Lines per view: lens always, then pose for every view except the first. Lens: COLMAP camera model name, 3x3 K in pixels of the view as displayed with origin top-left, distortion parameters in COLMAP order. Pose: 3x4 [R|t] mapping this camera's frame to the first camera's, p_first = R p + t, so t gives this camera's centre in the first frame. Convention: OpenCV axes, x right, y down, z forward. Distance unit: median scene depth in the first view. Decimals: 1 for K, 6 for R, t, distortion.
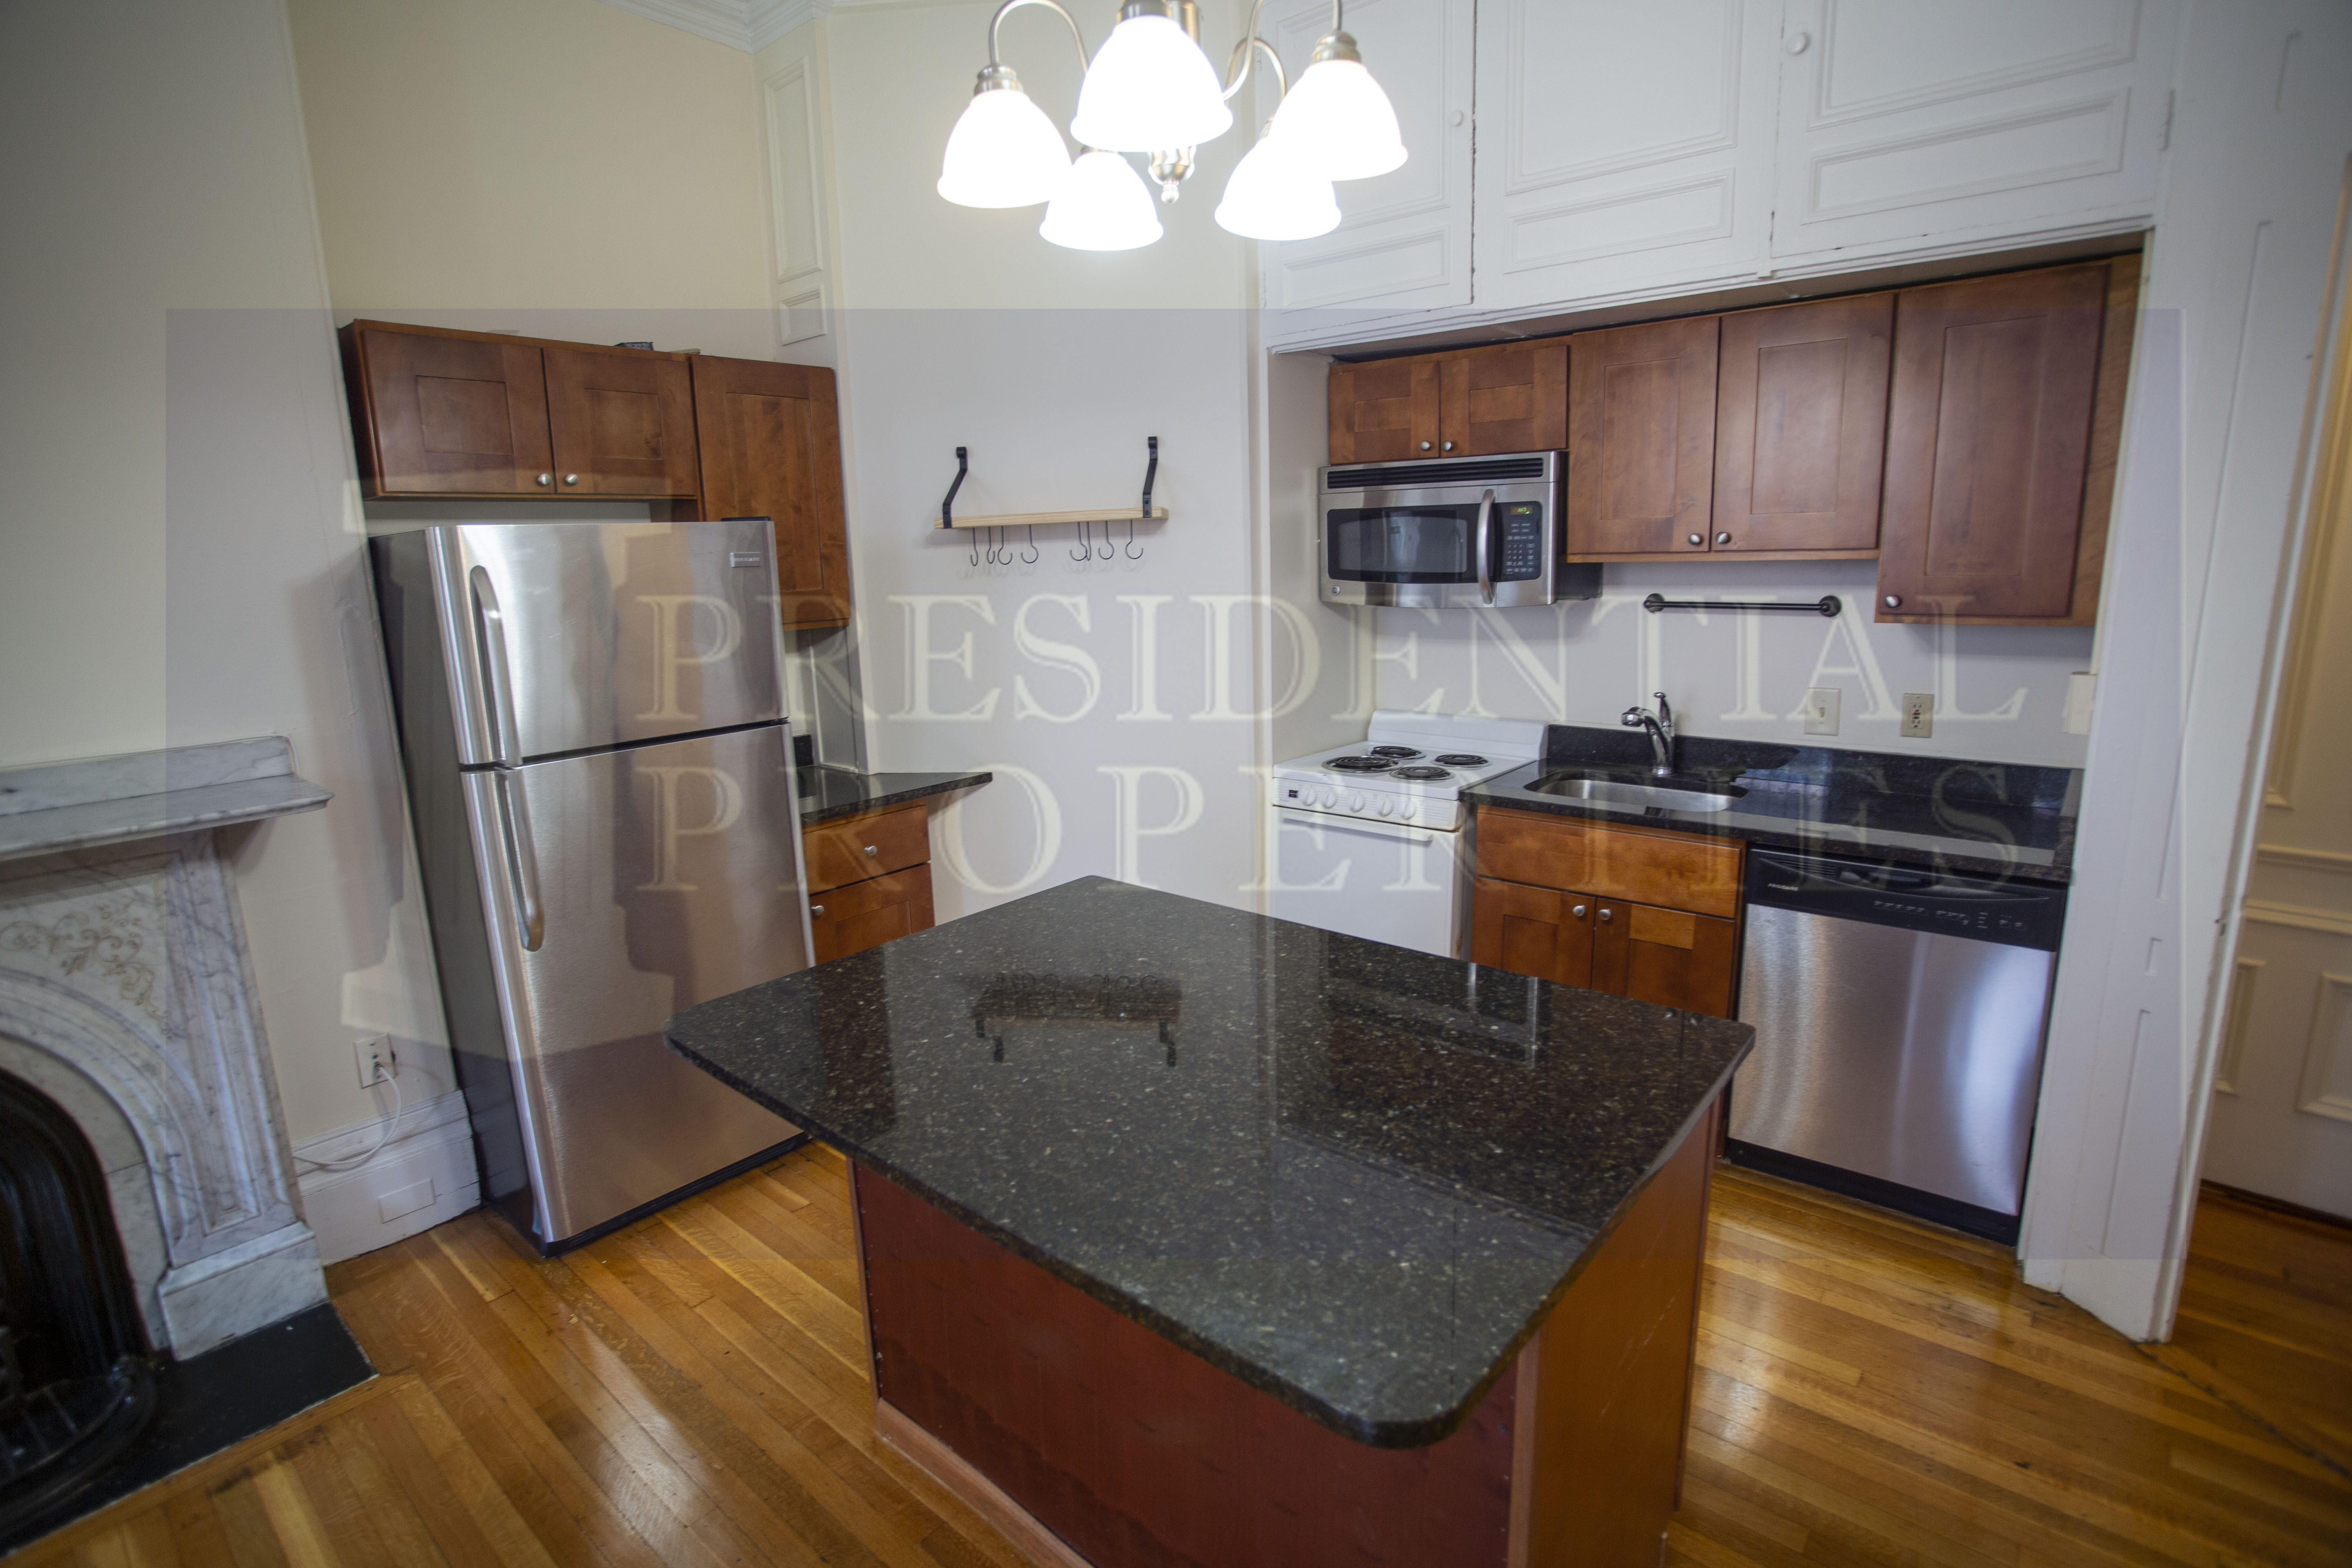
lens RADIAL K [[1124.3, 0, 1176.0], [0, 1124.3, 784.0], [0, 0, 1]] dist [-0.071959, 0.036966]
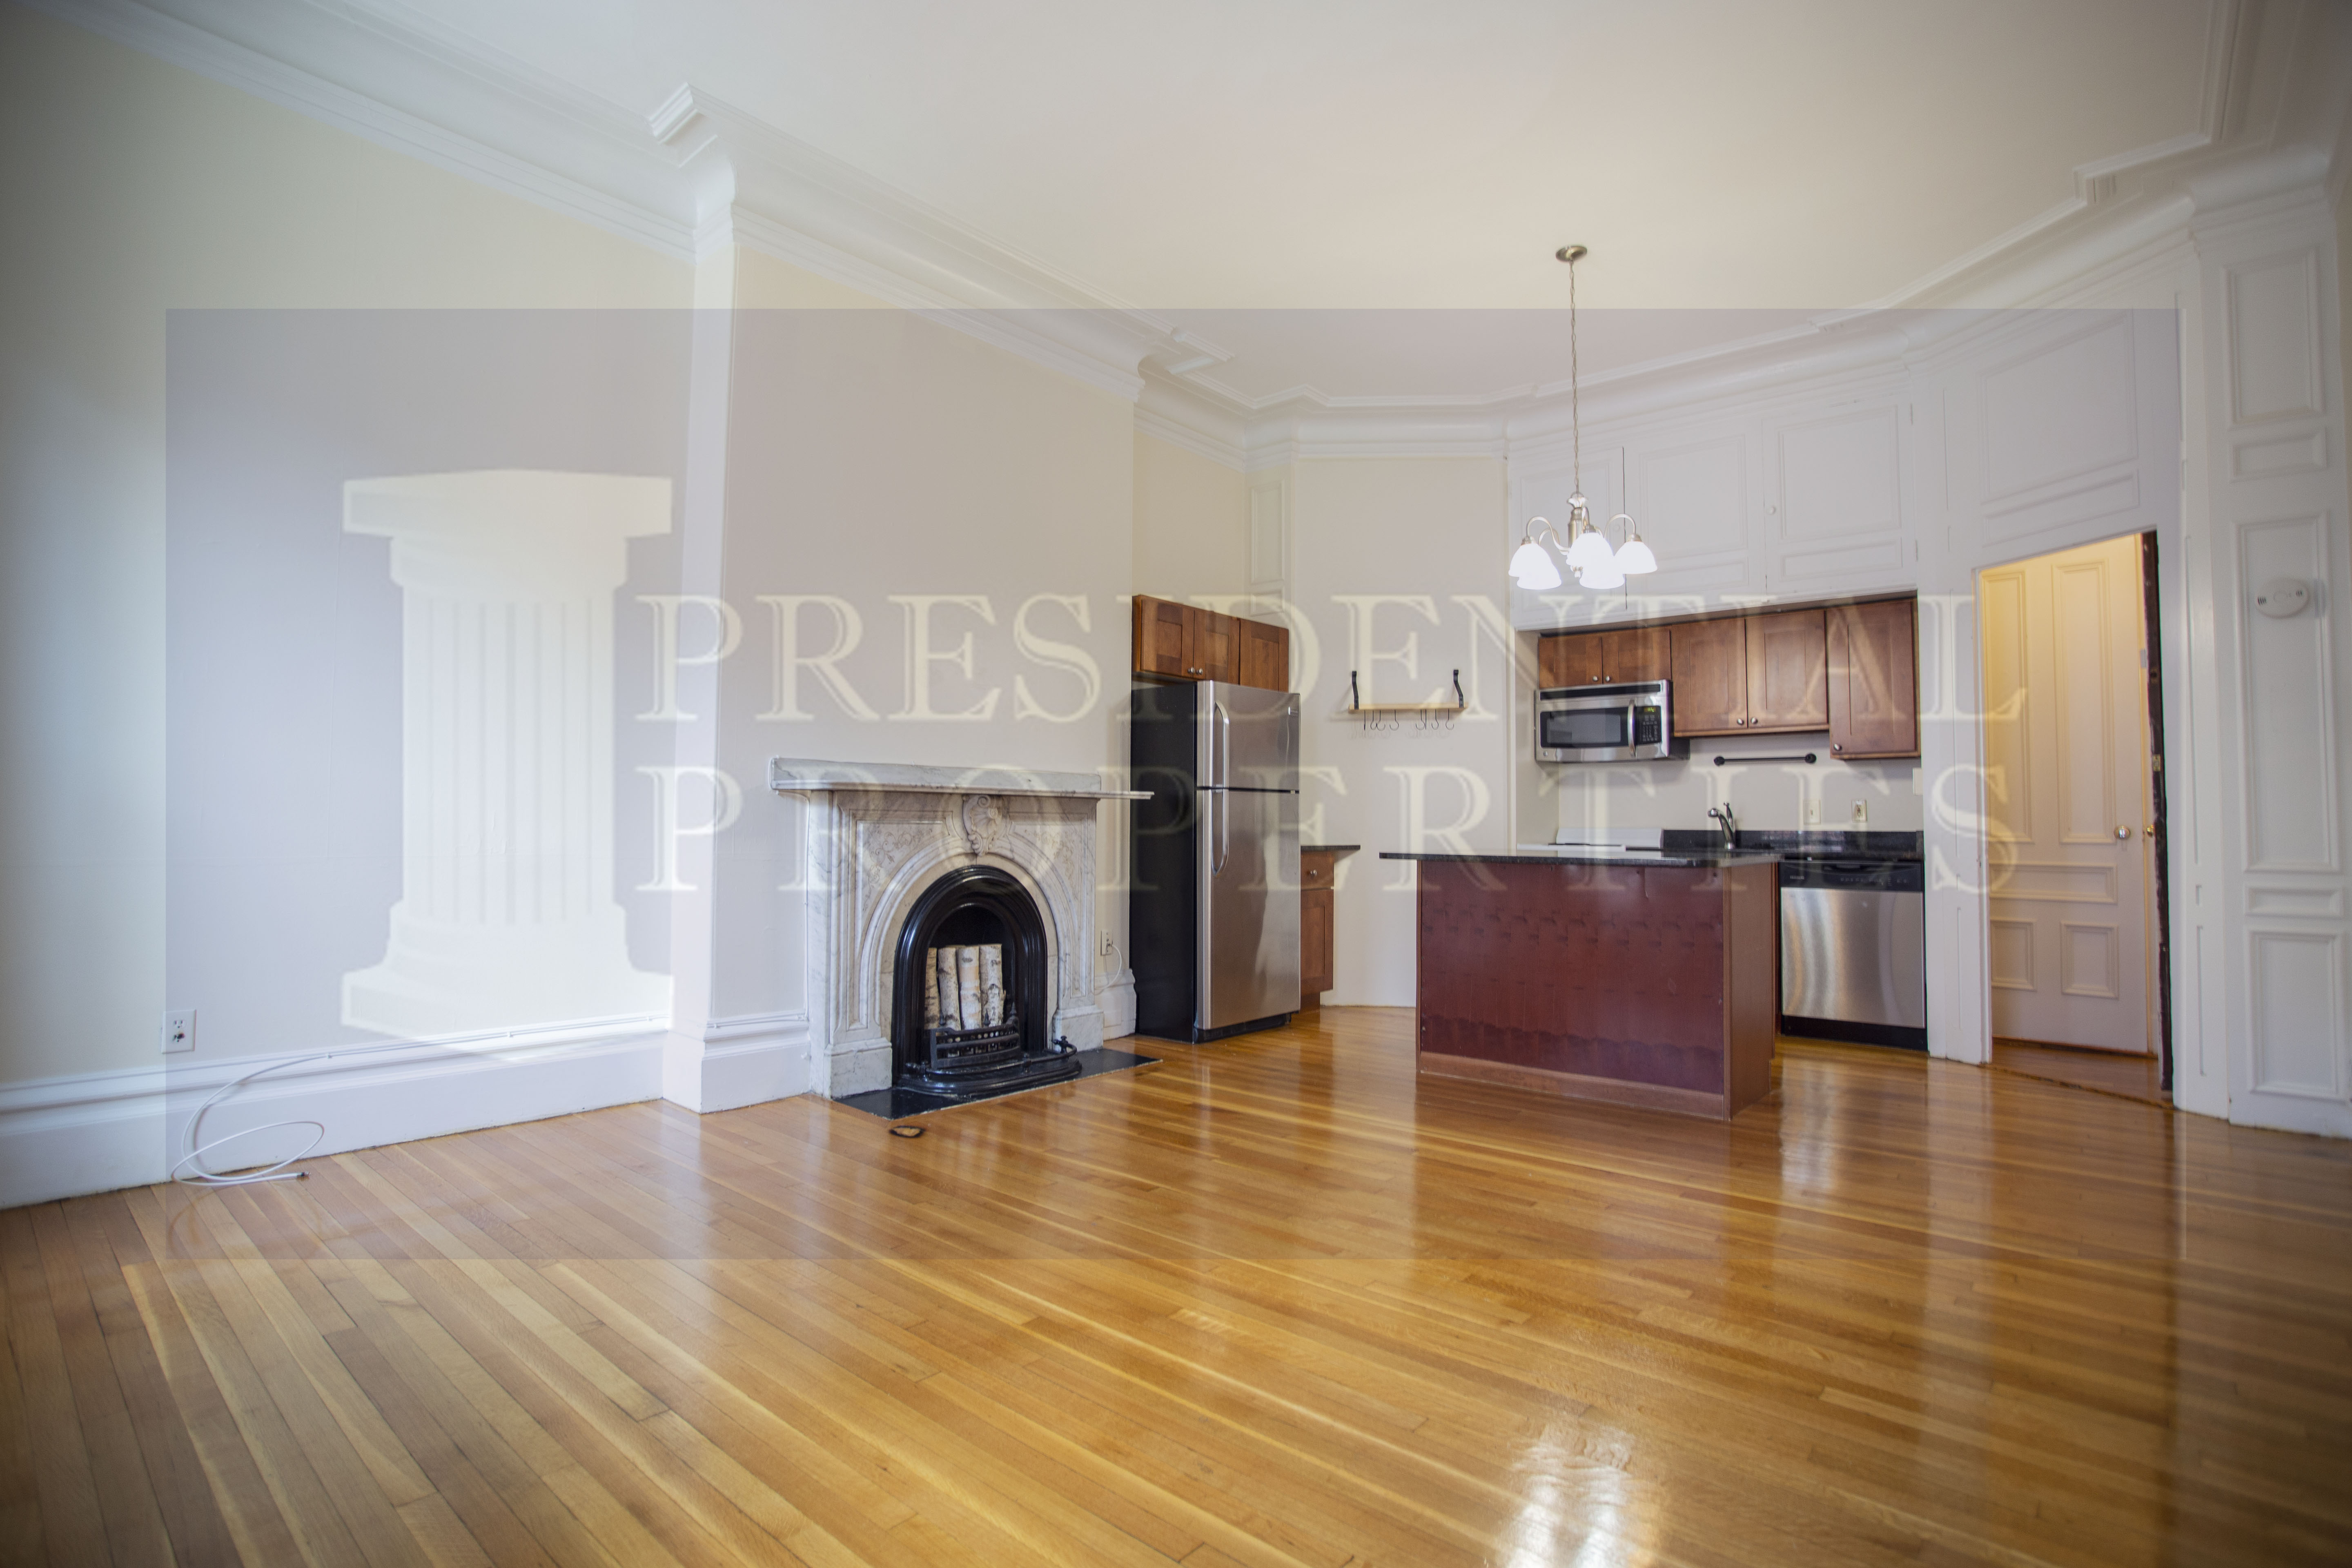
lens RADIAL K [[1124.3, 0, 1176.0], [0, 1124.3, 784.0], [0, 0, 1]] dist [-0.071959, 0.036966]
pose [[0.999197, 0.034331, -0.020677, -0.498542], [-0.038326, 0.969375, -0.242574, 0.404238], [0.011716, 0.243172, 0.969912, -0.915876]]
